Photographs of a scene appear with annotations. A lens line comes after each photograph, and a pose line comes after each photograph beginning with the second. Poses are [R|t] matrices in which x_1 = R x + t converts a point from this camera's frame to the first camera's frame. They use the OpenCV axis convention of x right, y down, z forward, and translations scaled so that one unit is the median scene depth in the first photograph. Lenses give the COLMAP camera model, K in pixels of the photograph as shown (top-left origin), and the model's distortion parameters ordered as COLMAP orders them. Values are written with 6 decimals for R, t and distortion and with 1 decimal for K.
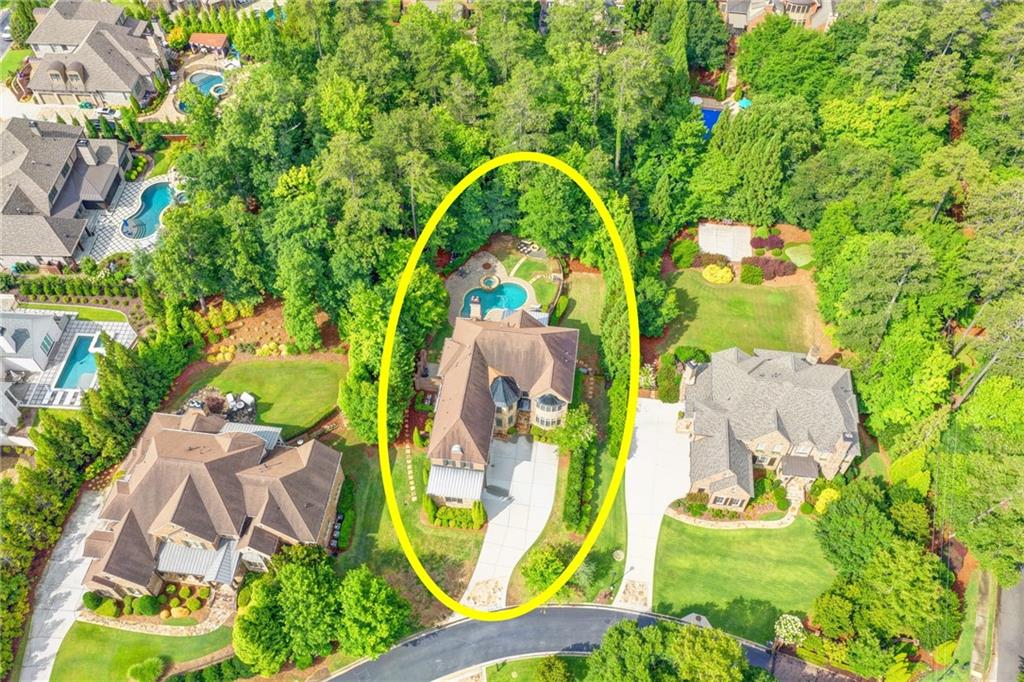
lens RADIAL K [[855.2, 0, 513.8], [0, 855.2, 339.1], [0, 0, 1]] dist [-0.034979, 0.051944]
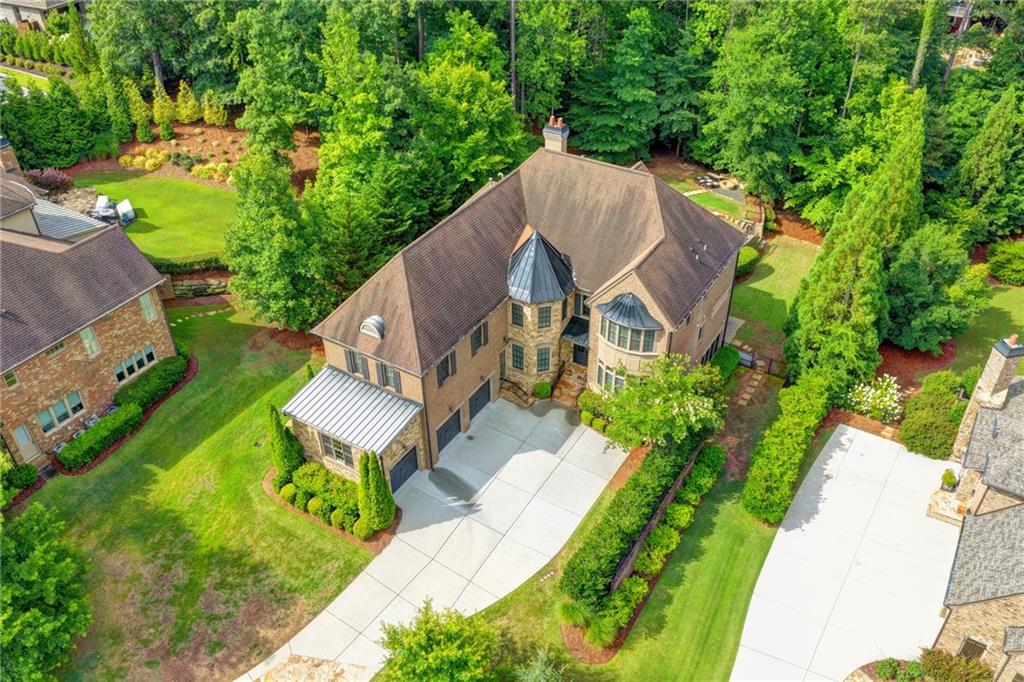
lens RADIAL K [[855.2, 0, 507.9], [0, 855.2, 342.5], [0, 0, 1]] dist [-0.034979, 0.051944]
pose [[0.909597, 0.242218, -0.337584, 0.130522], [-0.326295, 0.919434, -0.219481, 0.192332], [0.257225, 0.309791, 0.915350, 0.578612]]
